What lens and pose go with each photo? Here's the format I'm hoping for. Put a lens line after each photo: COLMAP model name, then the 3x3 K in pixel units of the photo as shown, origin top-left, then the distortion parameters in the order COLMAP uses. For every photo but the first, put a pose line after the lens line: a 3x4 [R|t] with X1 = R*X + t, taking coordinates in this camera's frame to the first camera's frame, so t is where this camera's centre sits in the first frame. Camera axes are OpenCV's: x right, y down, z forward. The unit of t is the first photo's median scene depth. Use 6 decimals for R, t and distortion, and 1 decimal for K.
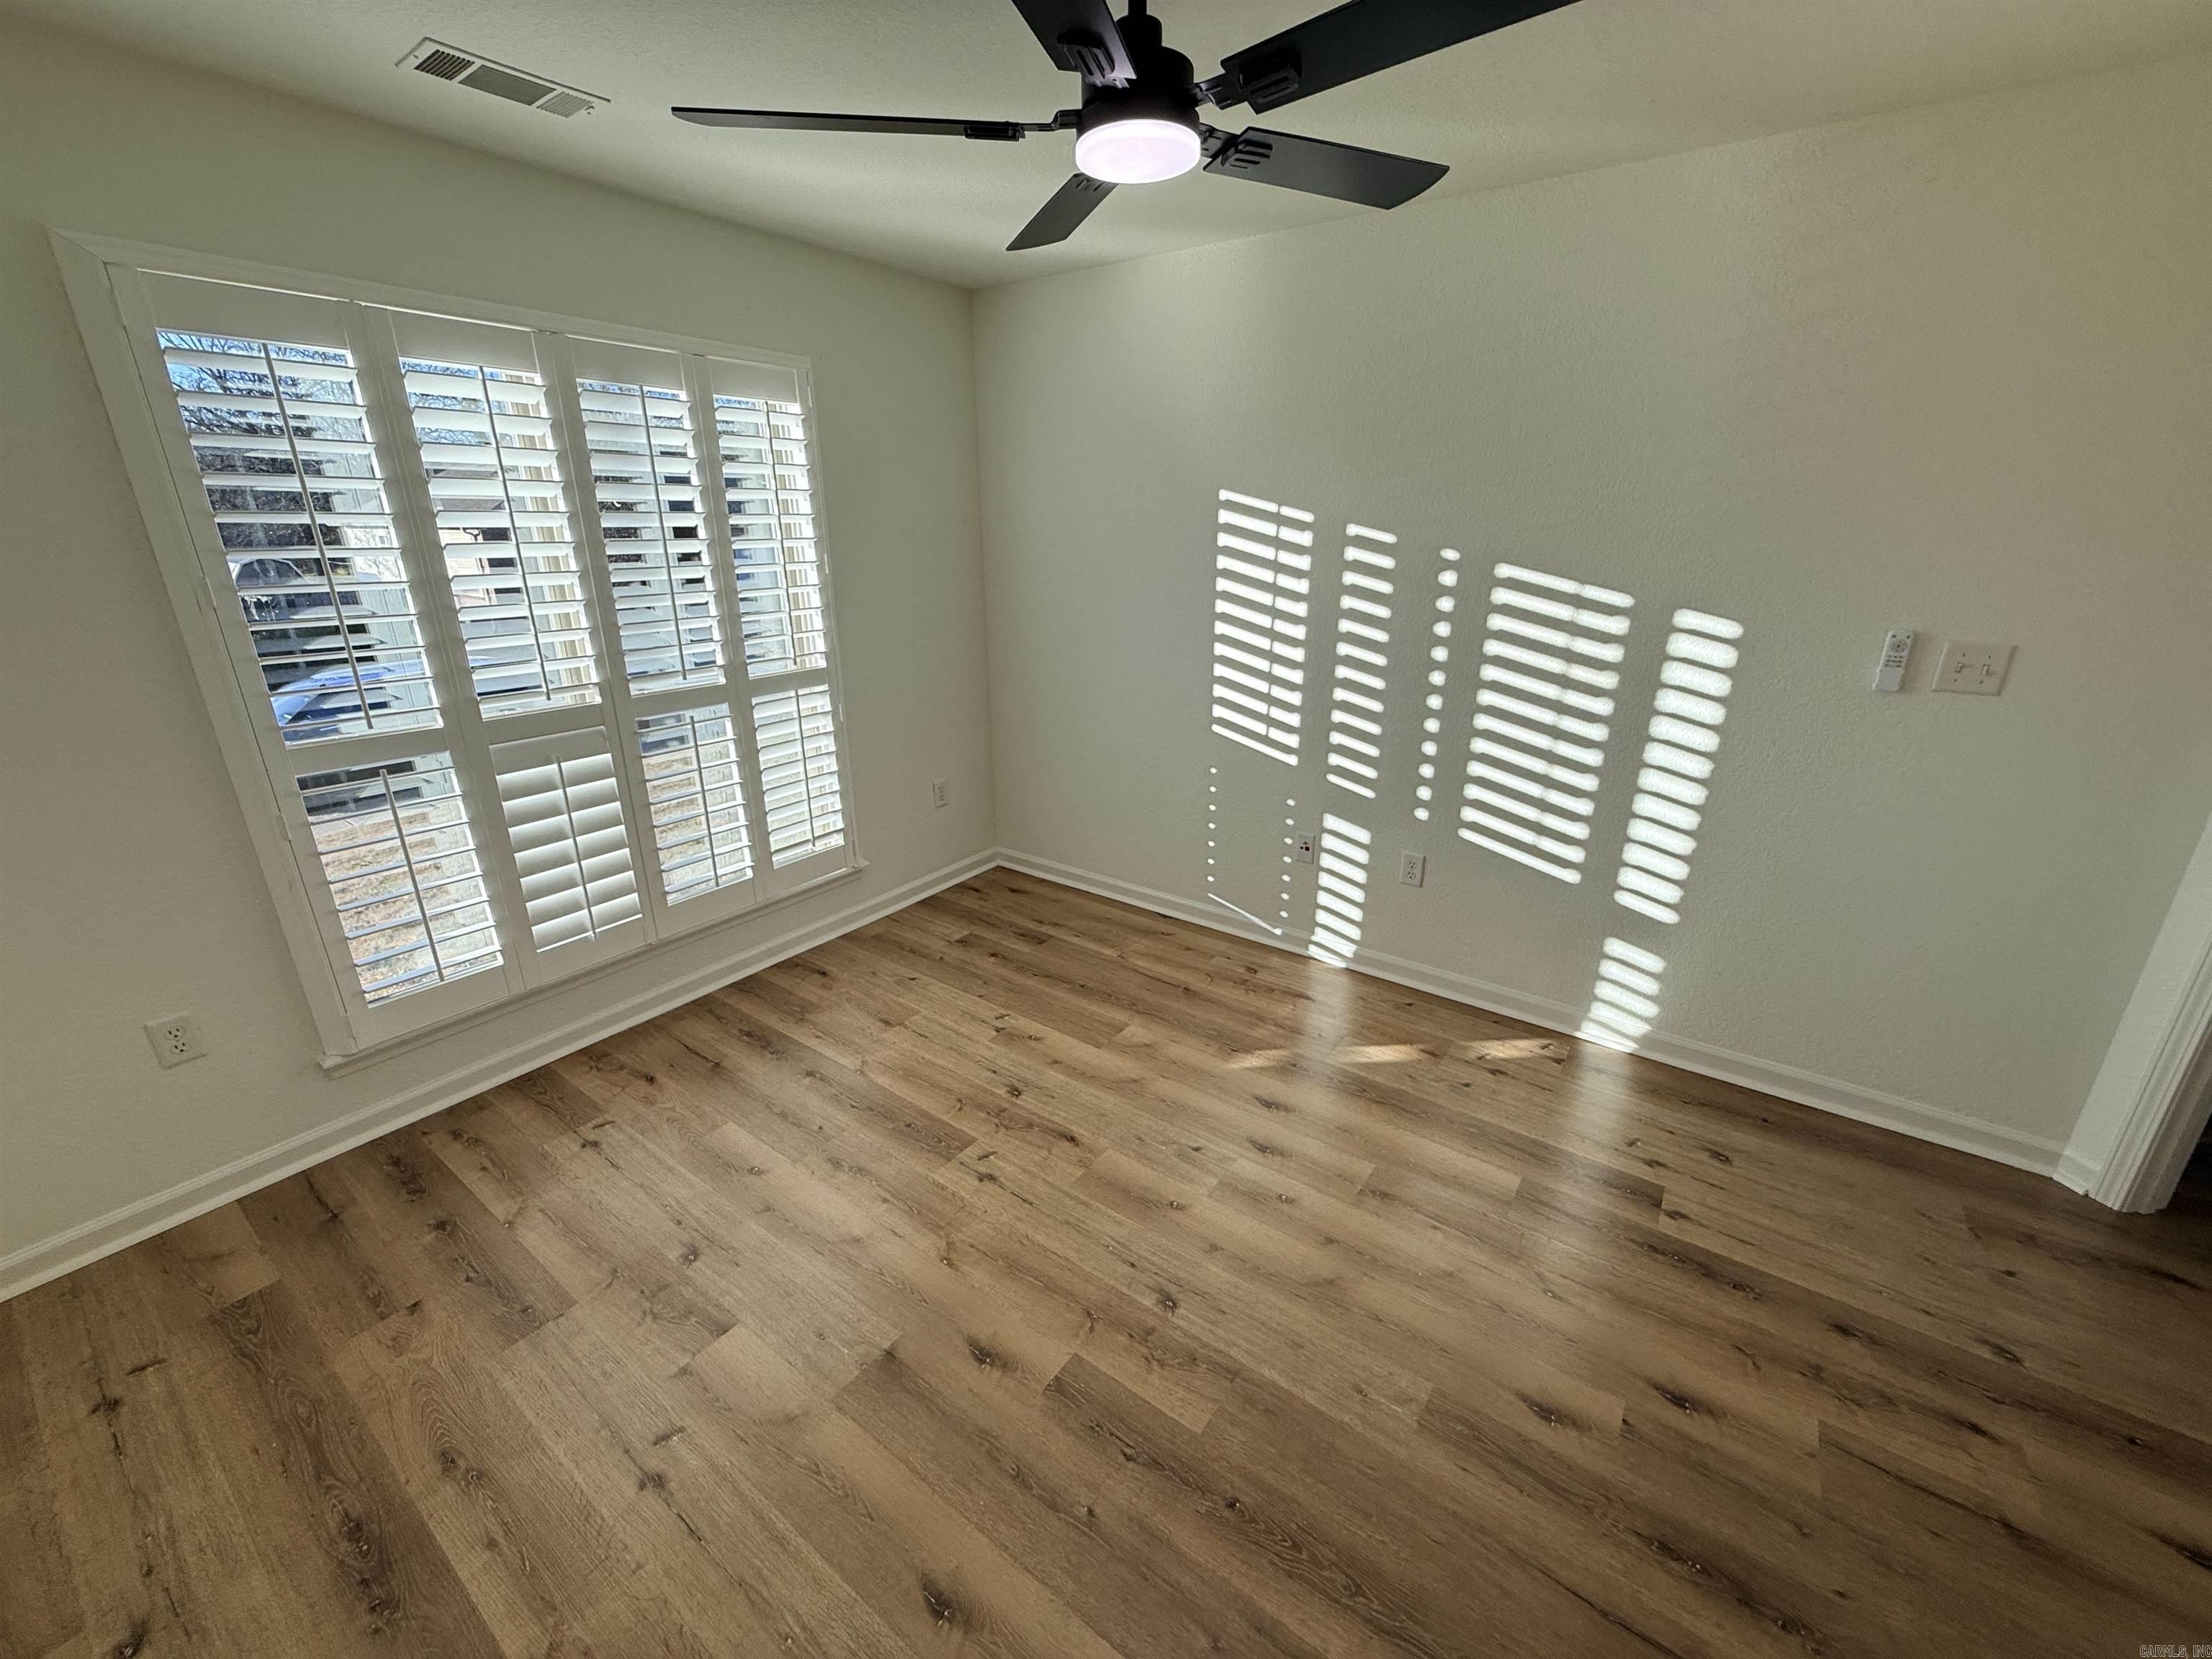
lens RADIAL K [[881.2, 0, 1105.9], [0, 881.2, 828.8], [0, 0, 1]] dist [-0.000889, 0.000125]
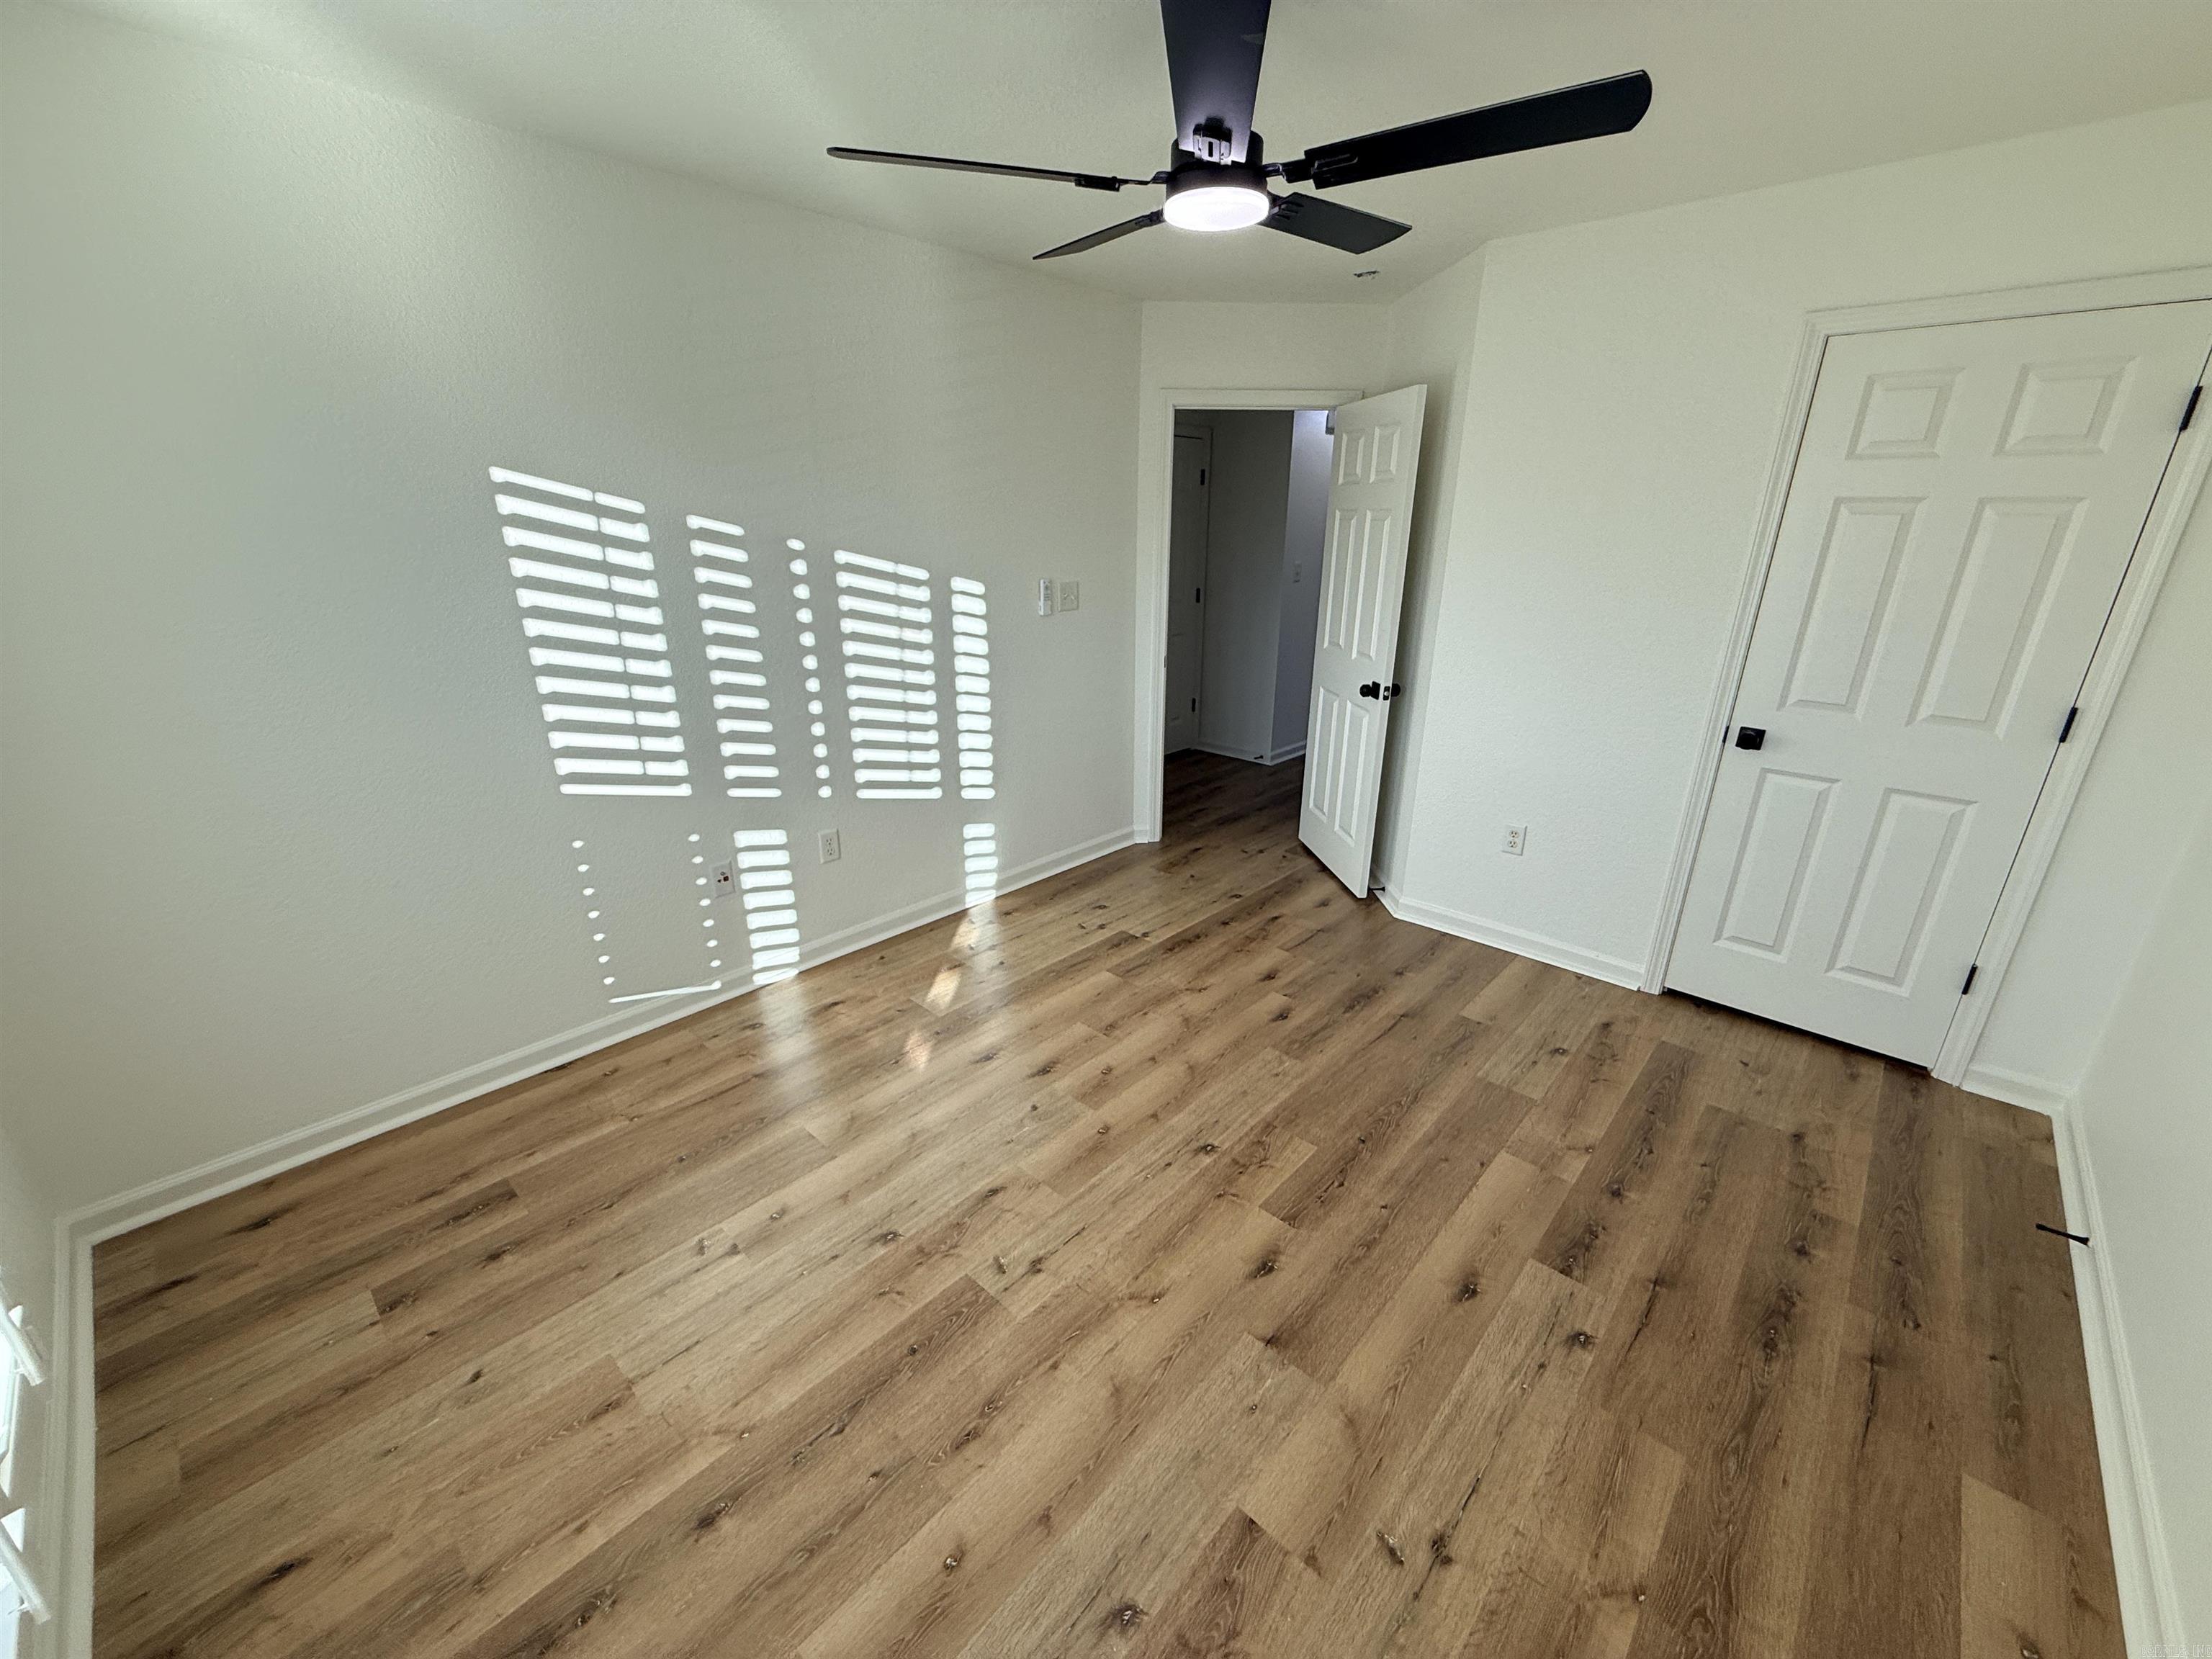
lens RADIAL K [[881.2, 0, 1099.9], [0, 881.2, 831.3], [0, 0, 1]] dist [-0.000889, 0.000125]
pose [[0.118459, -0.333507, 0.935276, -0.739289], [0.325746, 0.902833, 0.280681, -0.200264], [-0.938007, 0.271413, 0.215588, 0.587893]]
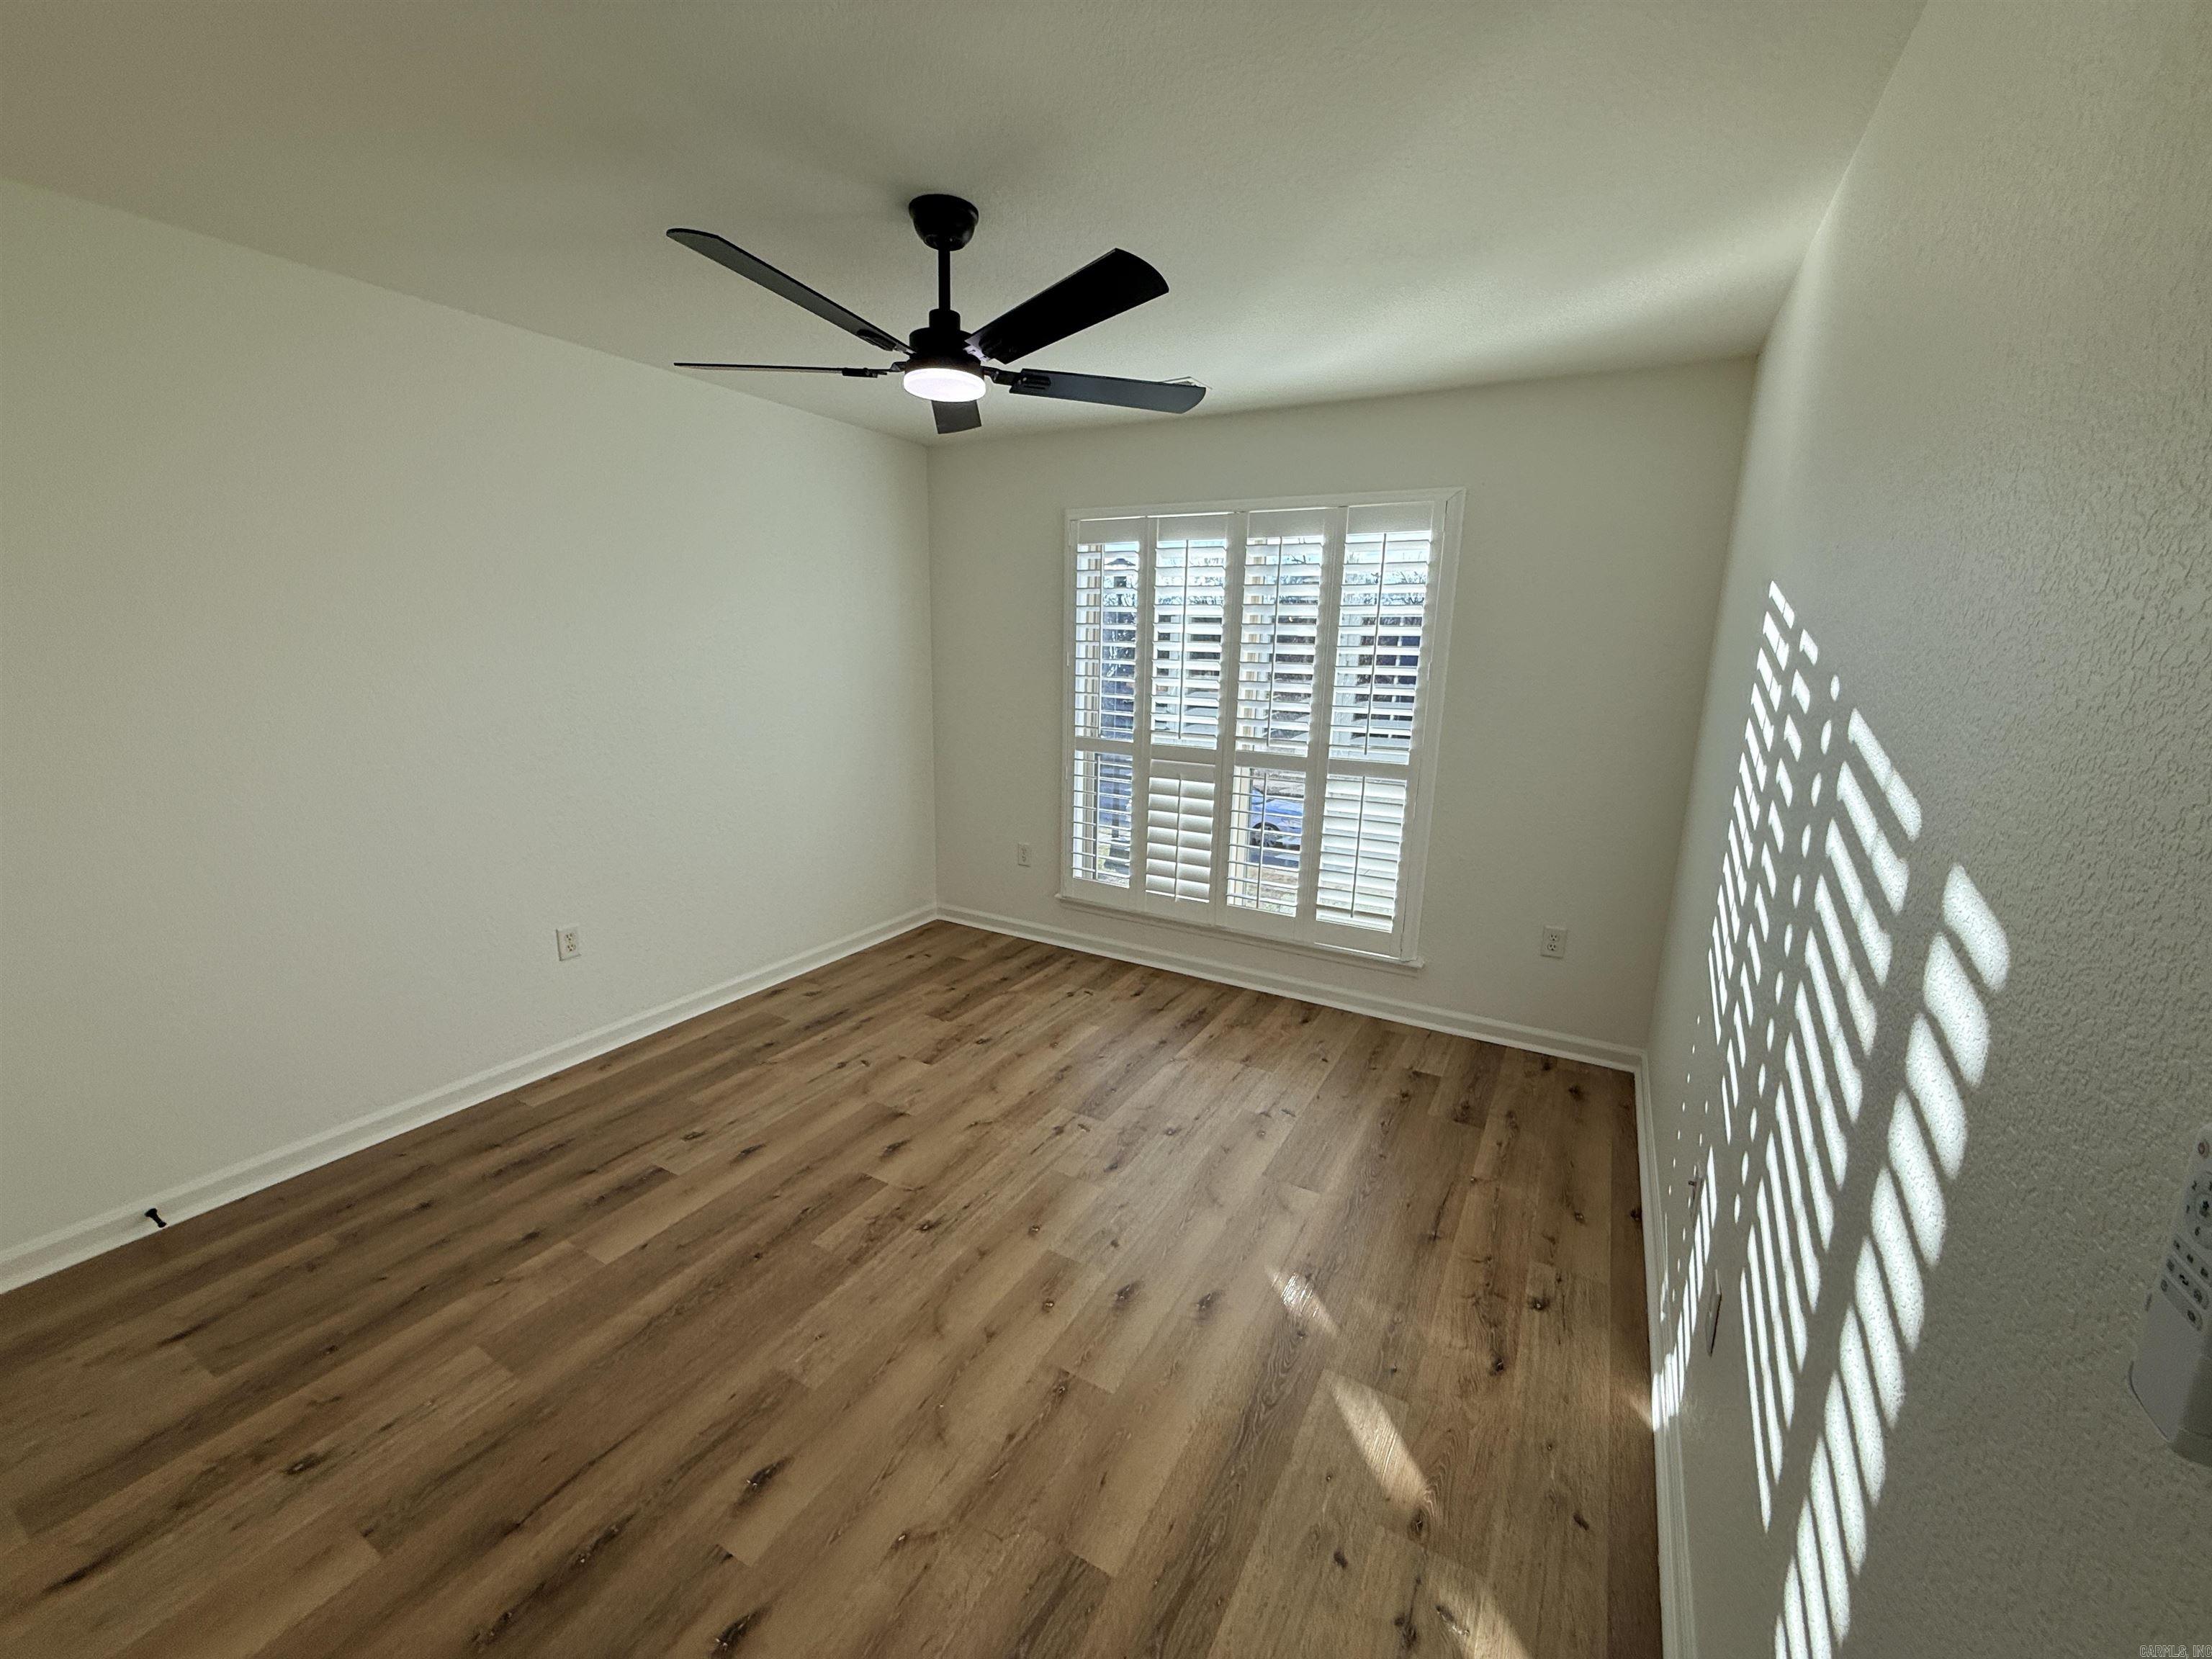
lens RADIAL K [[881.2, 0, 1094.8], [0, 881.2, 821.5], [0, 0, 1]] dist [-0.000889, 0.000125]
pose [[0.106016, 0.202722, -0.973480, 0.916868], [-0.348367, 0.924523, 0.154589, -0.200505], [0.931344, 0.322739, 0.168636, 0.643913]]
